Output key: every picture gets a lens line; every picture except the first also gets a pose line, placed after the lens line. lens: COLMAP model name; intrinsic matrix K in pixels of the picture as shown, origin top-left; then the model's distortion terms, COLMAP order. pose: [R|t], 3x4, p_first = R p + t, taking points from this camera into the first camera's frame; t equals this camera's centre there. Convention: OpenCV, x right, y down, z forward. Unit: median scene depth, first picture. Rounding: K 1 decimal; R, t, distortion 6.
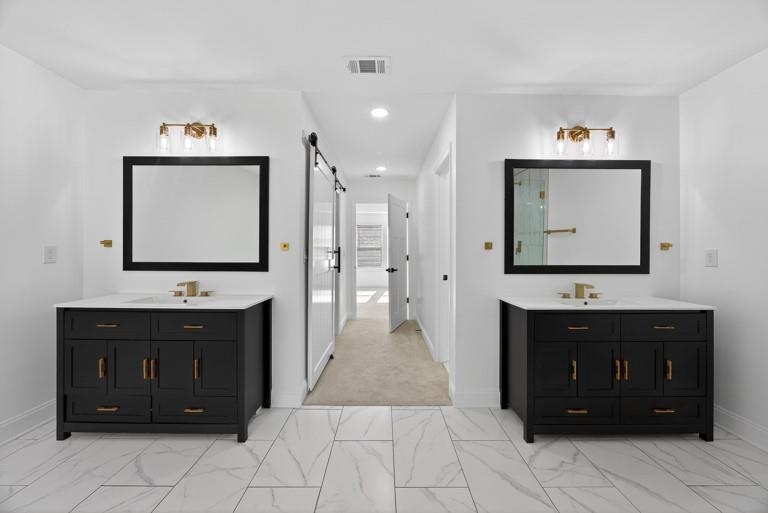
lens RADIAL K [[295.8, 0, 384.2], [0, 295.8, 250.5], [0, 0, 1]] dist [-0.006284, 0.001183]
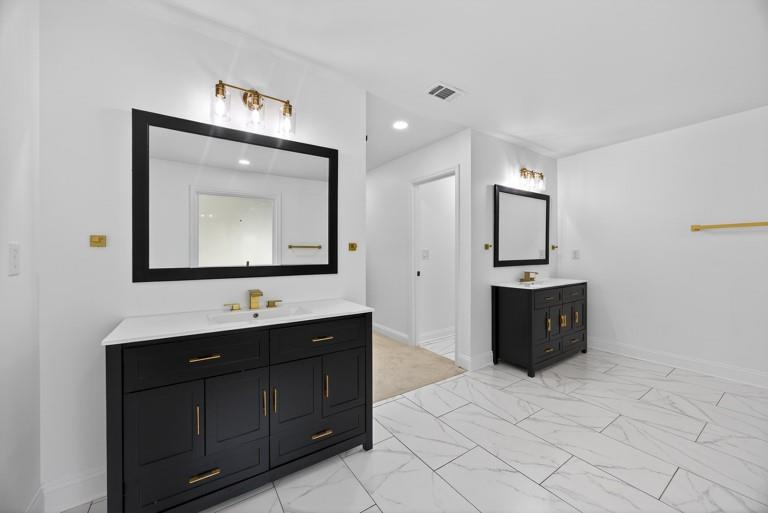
lens RADIAL K [[295.8, 0, 384.4], [0, 295.8, 254.0], [0, 0, 1]] dist [-0.006284, 0.001183]
pose [[0.827981, -0.009964, 0.560668, -0.801371], [0.005298, 0.999937, 0.009946, 0.000708], [-0.560732, -0.005265, 0.827981, 0.143209]]
